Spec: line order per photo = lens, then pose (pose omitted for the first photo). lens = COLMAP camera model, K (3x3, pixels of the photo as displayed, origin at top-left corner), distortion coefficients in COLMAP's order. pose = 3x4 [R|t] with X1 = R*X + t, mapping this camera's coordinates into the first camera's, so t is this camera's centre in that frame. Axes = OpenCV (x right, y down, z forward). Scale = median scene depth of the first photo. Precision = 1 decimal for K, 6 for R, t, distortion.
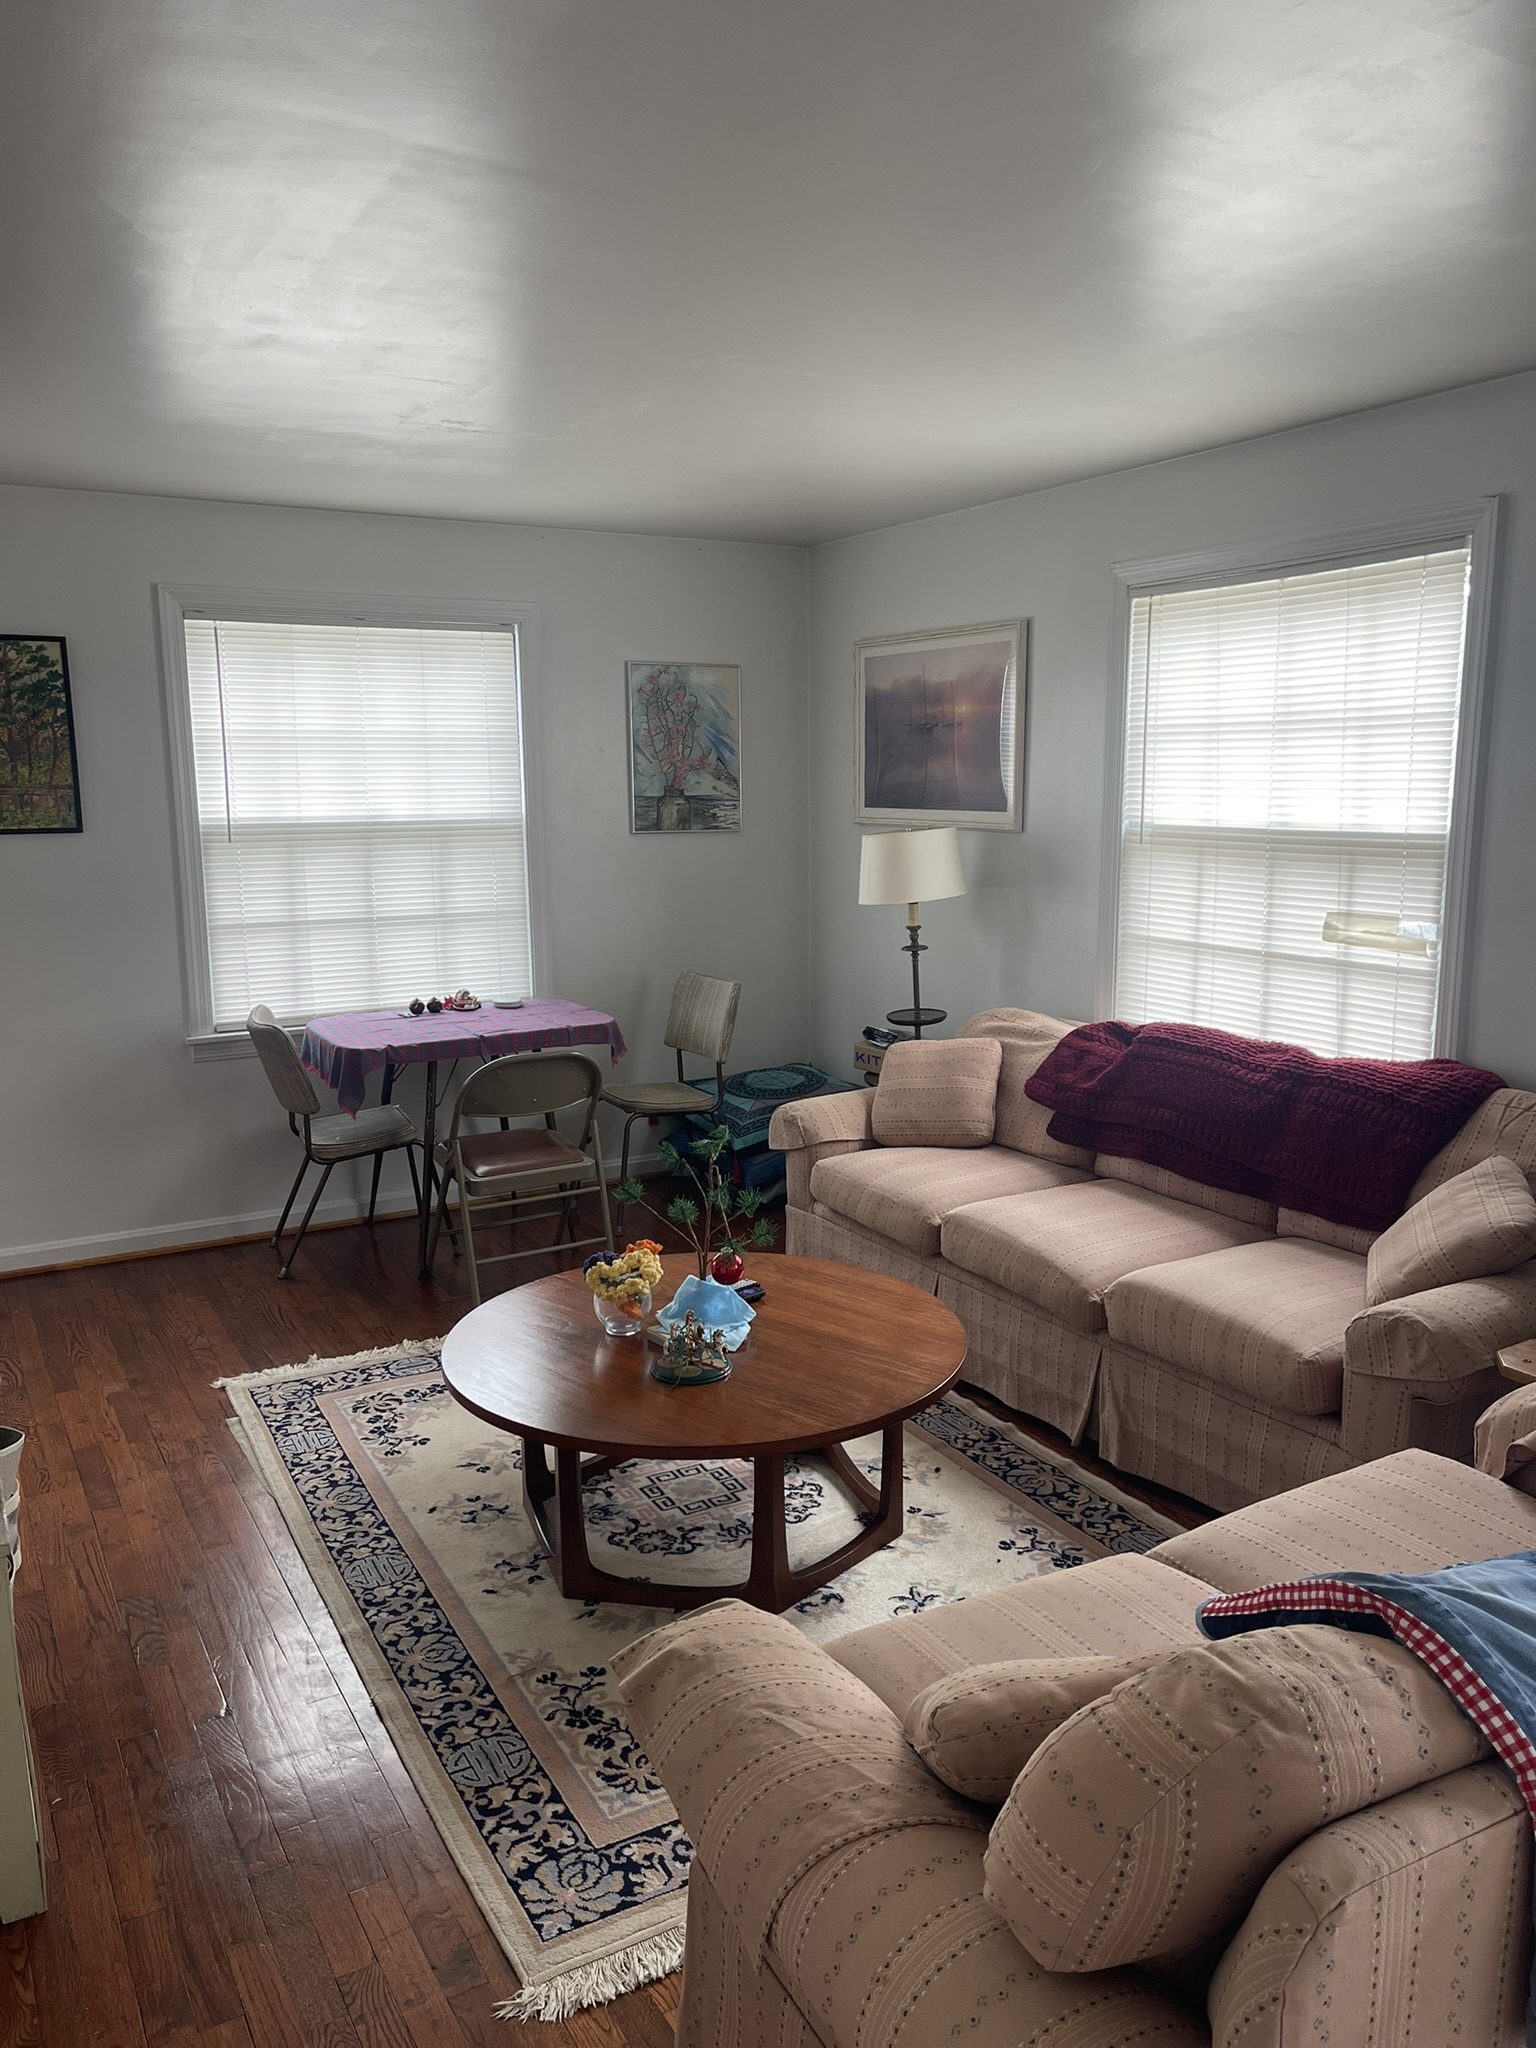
lens RADIAL K [[1533.3, 0, 774.1], [0, 1533.3, 1028.5], [0, 0, 1]] dist [0.049866, -0.055103]
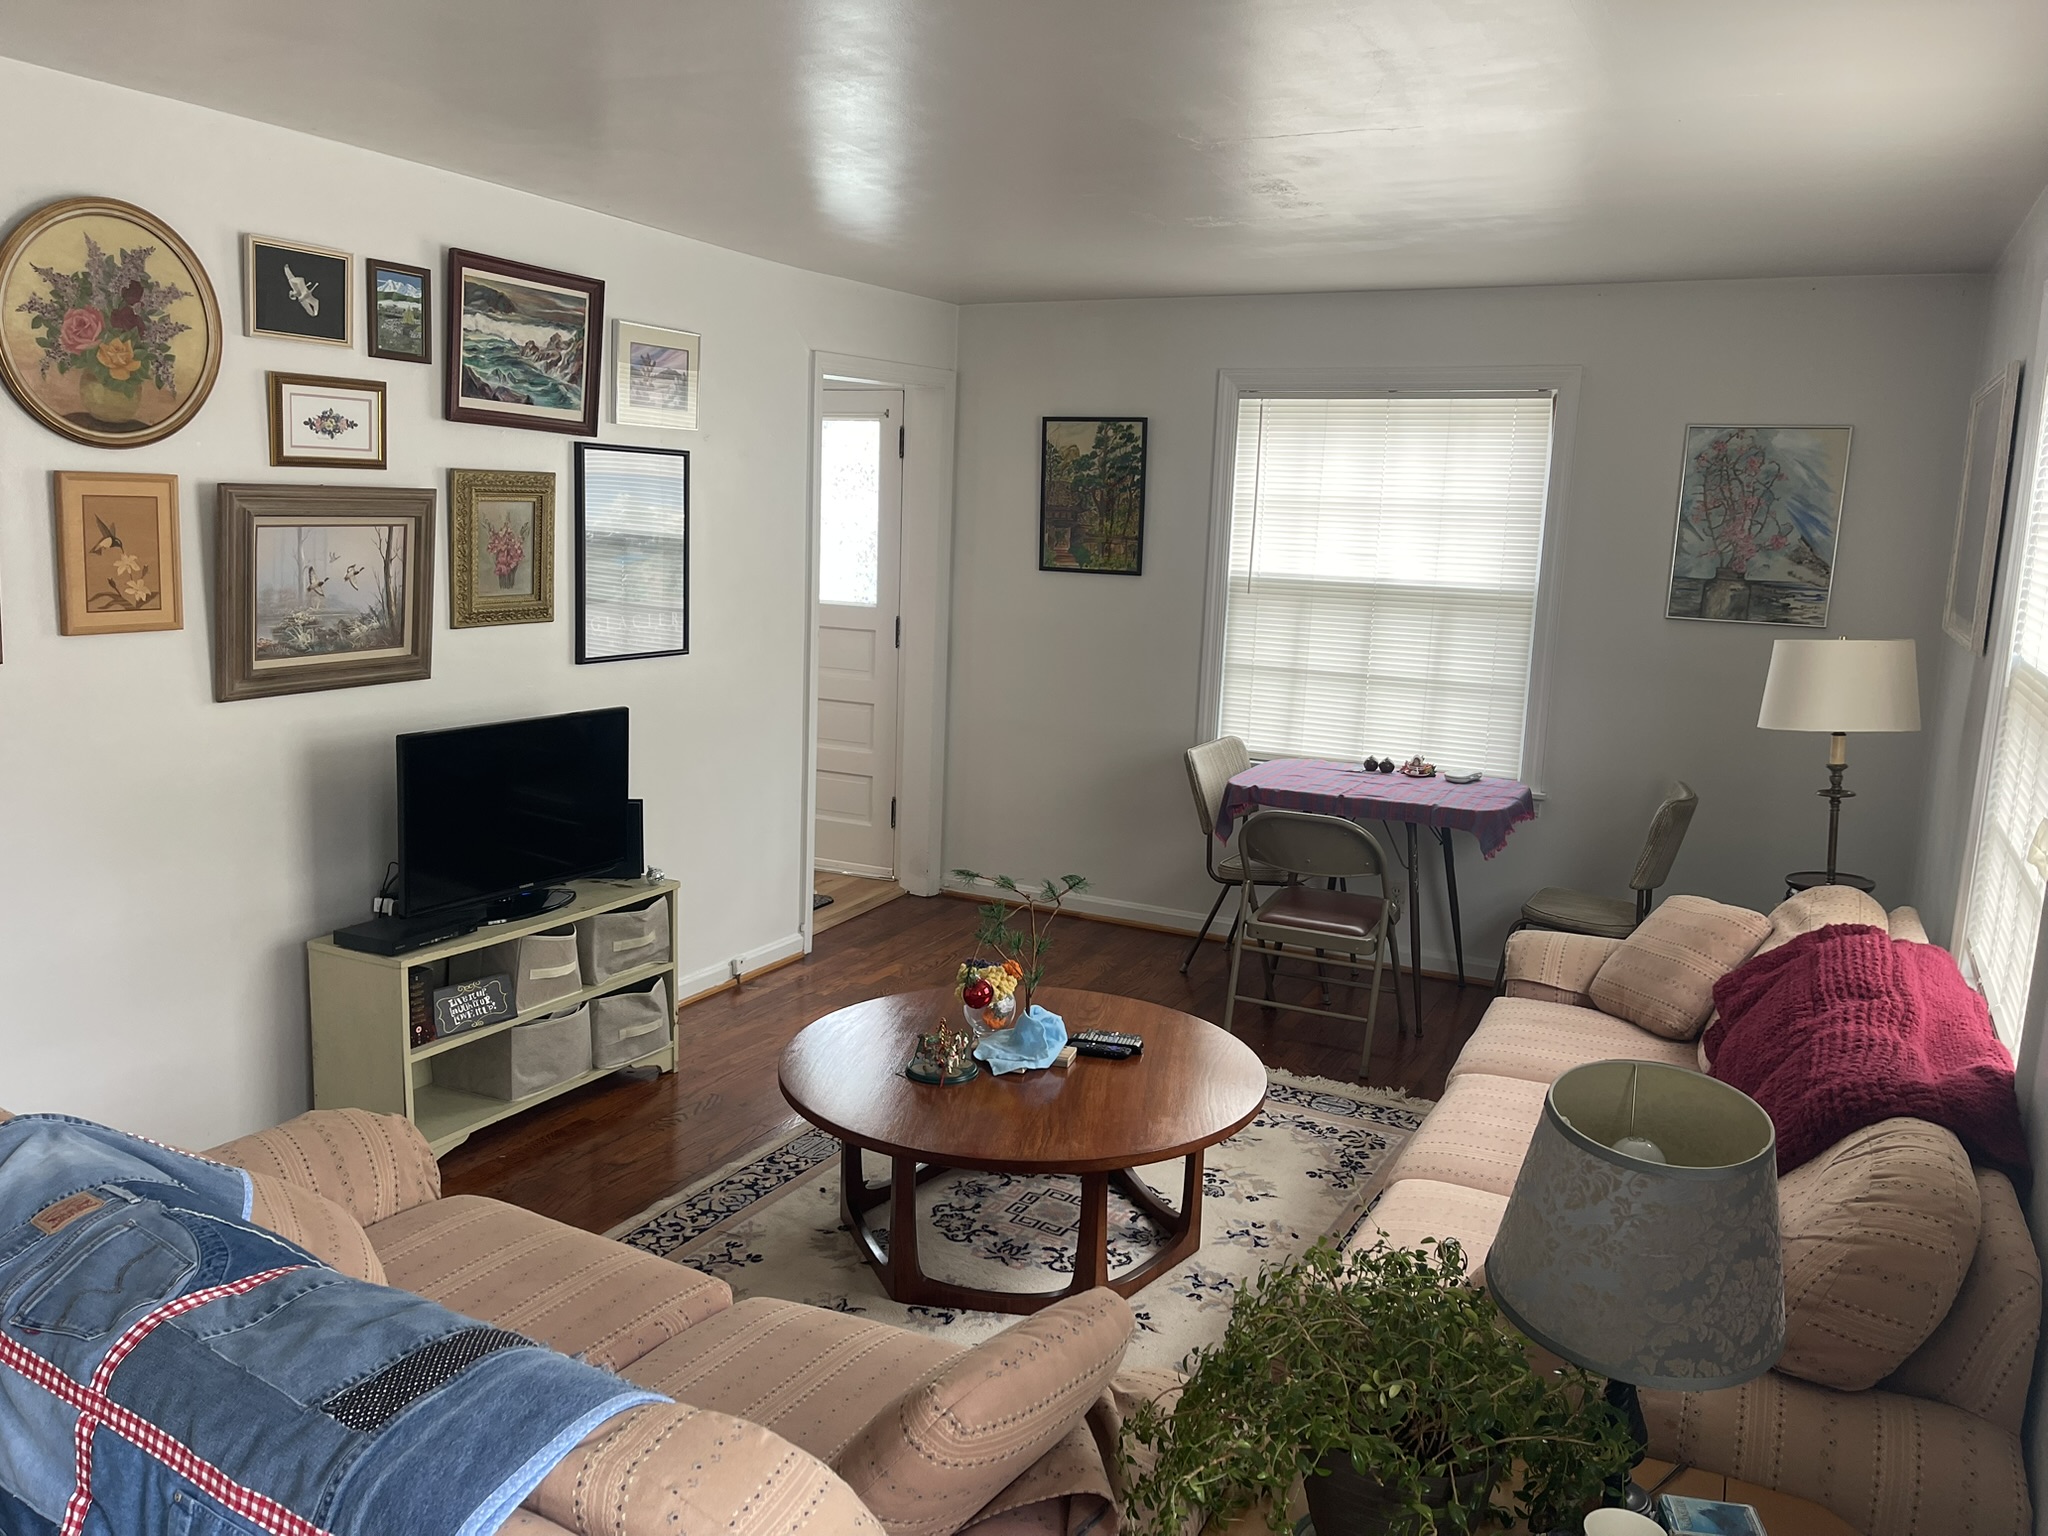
lens RADIAL K [[1532.2, 0, 1031.3], [0, 1532.2, 763.6], [0, 0, 1]] dist [0.064476, -0.076335]
pose [[0.548537, 0.165045, -0.819675, 0.628366], [-0.178261, 0.980870, 0.078207, -0.070172], [0.816903, 0.103217, 0.567464, 0.292060]]
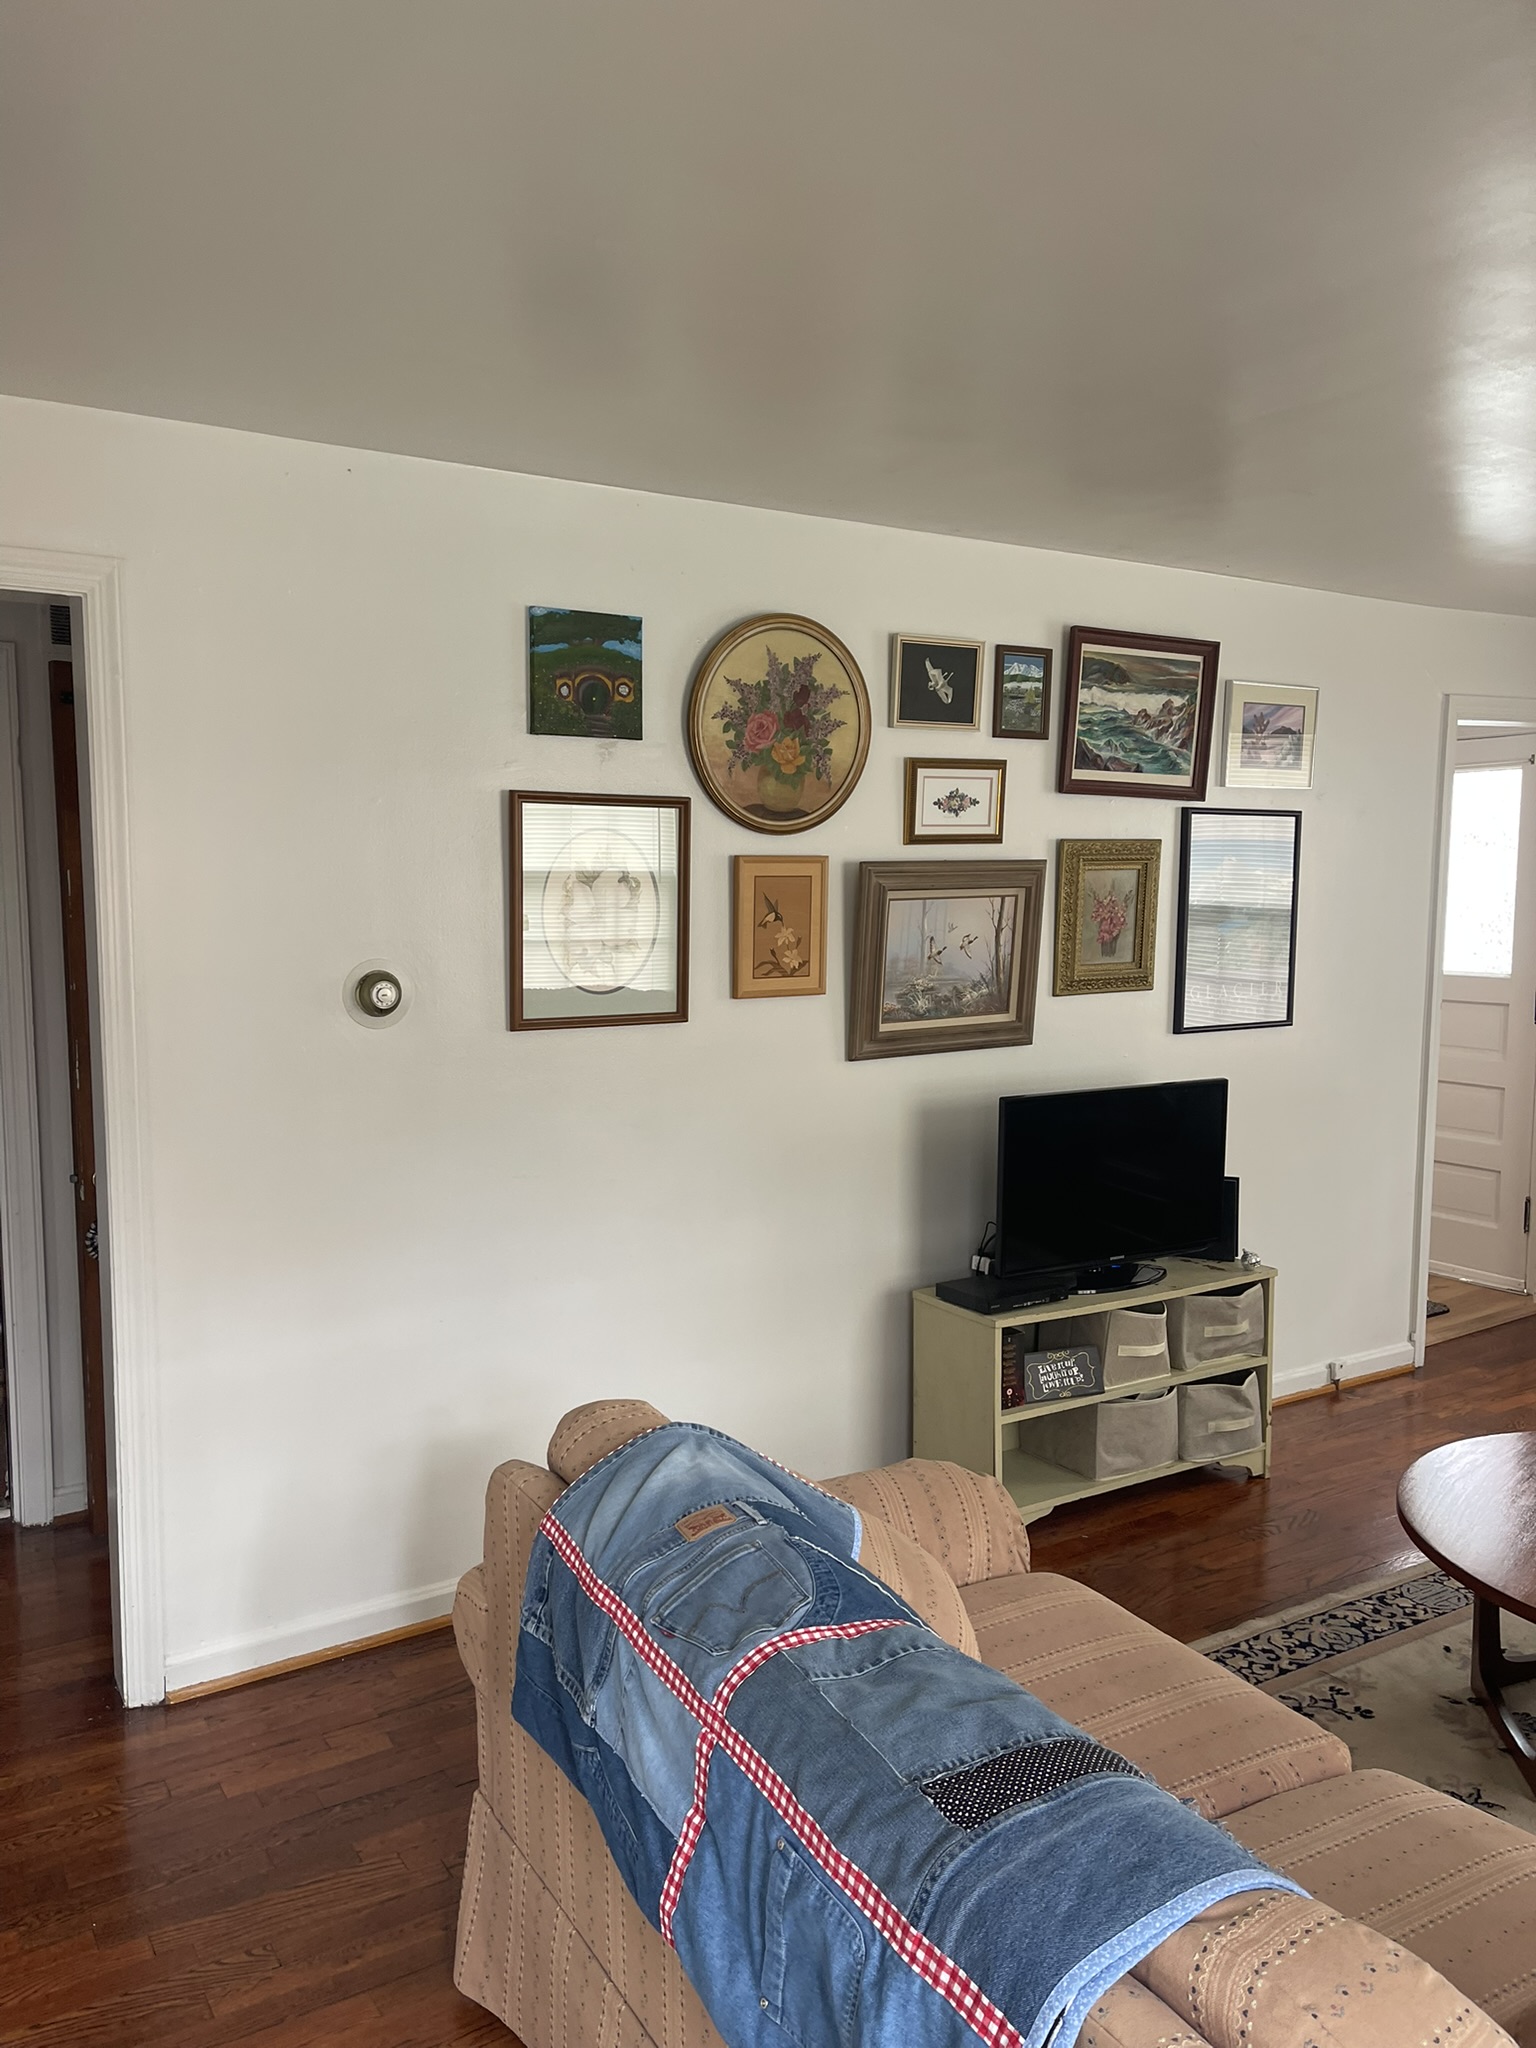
lens RADIAL K [[1532.8, 0, 760.8], [0, 1532.8, 1034.4], [0, 0, 1]] dist [0.074911, -0.089426]
pose [[0.043852, 0.109498, -0.993019, 0.586475], [-0.164225, 0.981244, 0.100948, -0.056460], [0.985448, 0.158652, 0.061012, 0.296125]]
